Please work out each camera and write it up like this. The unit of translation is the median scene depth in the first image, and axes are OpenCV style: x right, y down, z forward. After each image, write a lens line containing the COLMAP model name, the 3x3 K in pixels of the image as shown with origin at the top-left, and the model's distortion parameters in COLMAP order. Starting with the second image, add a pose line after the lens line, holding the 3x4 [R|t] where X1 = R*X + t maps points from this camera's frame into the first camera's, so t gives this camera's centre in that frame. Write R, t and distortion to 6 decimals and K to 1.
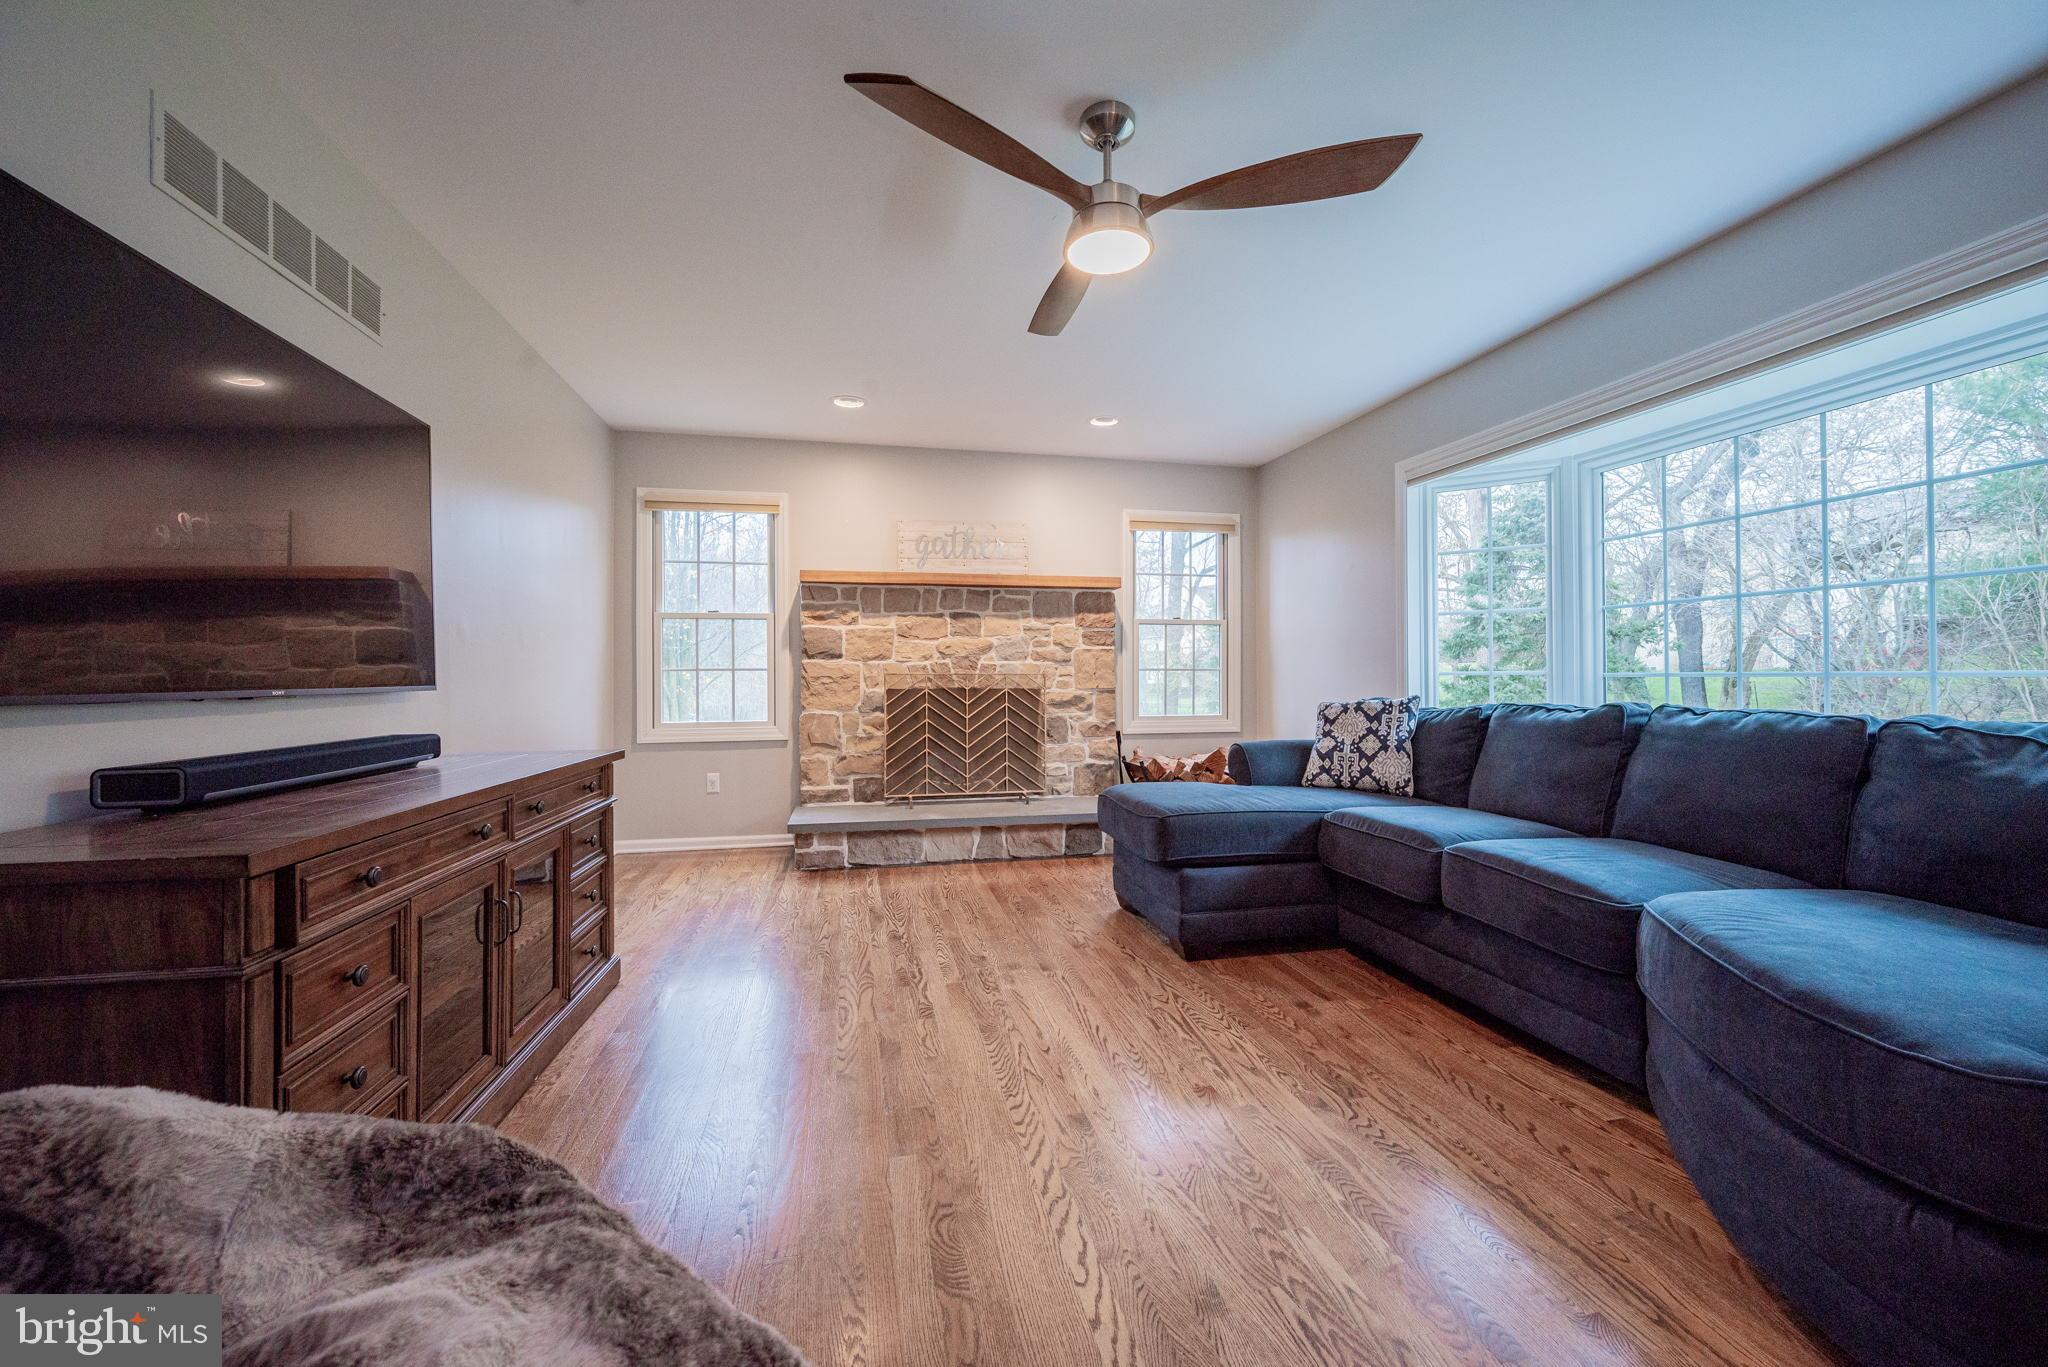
lens RADIAL K [[878.5, 0, 1028.7], [0, 878.5, 678.6], [0, 0, 1]] dist [-0.004347, -0.000248]
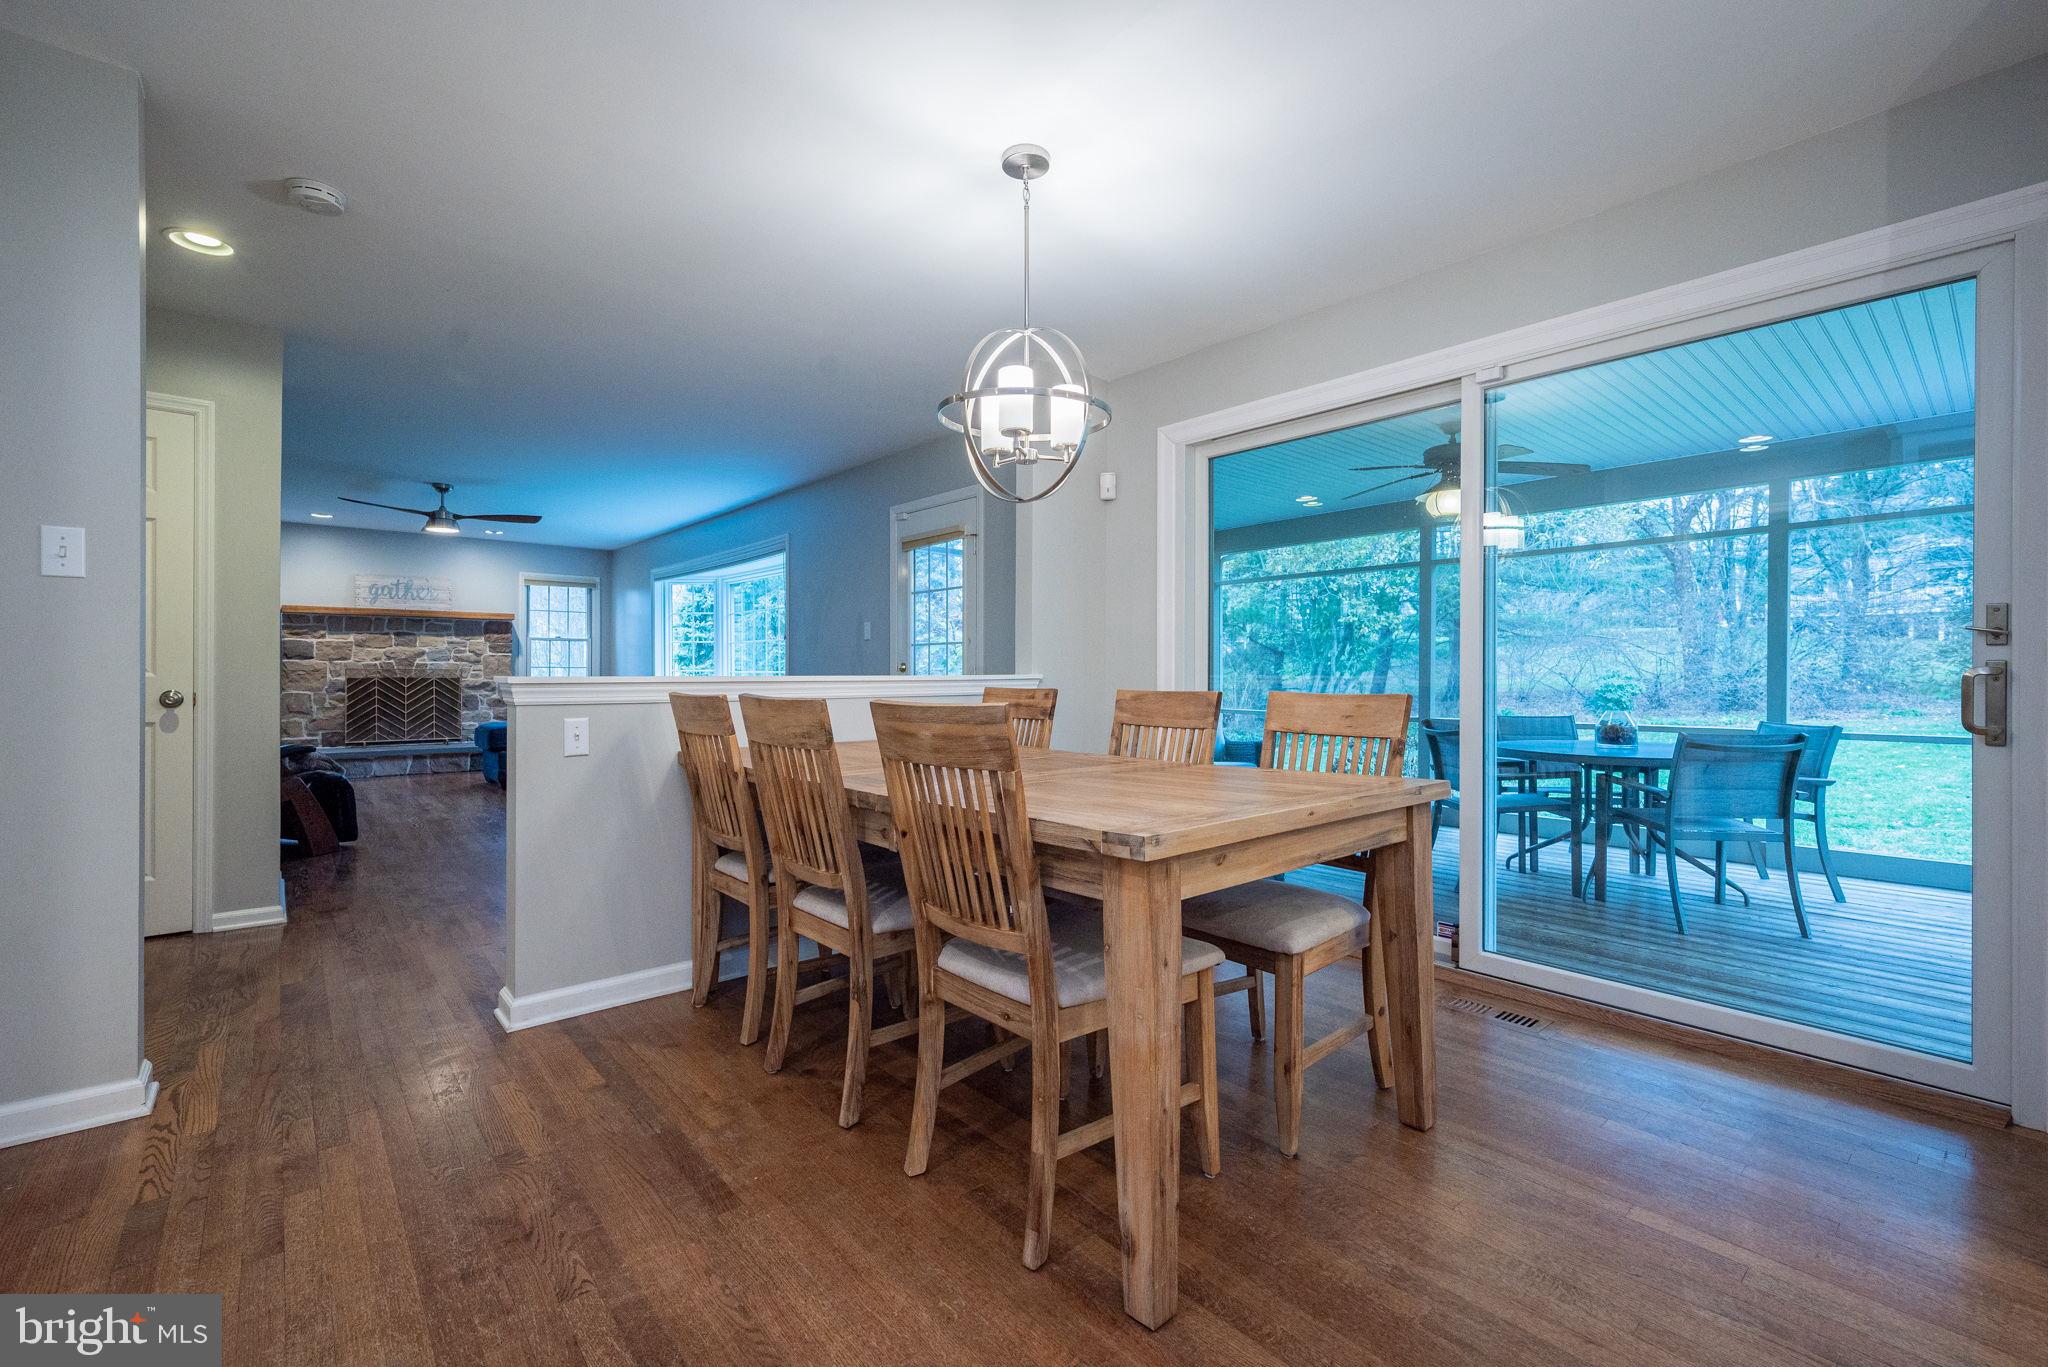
lens RADIAL K [[878.5, 0, 1012.9], [0, 878.5, 675.6], [0, 0, 1]] dist [-0.004347, -0.000248]
pose [[0.877635, 0.003360, 0.479317, 0.143122], [-0.004189, 0.999991, 0.000660, 0.000966], [-0.479311, -0.002587, 0.877641, -1.014223]]
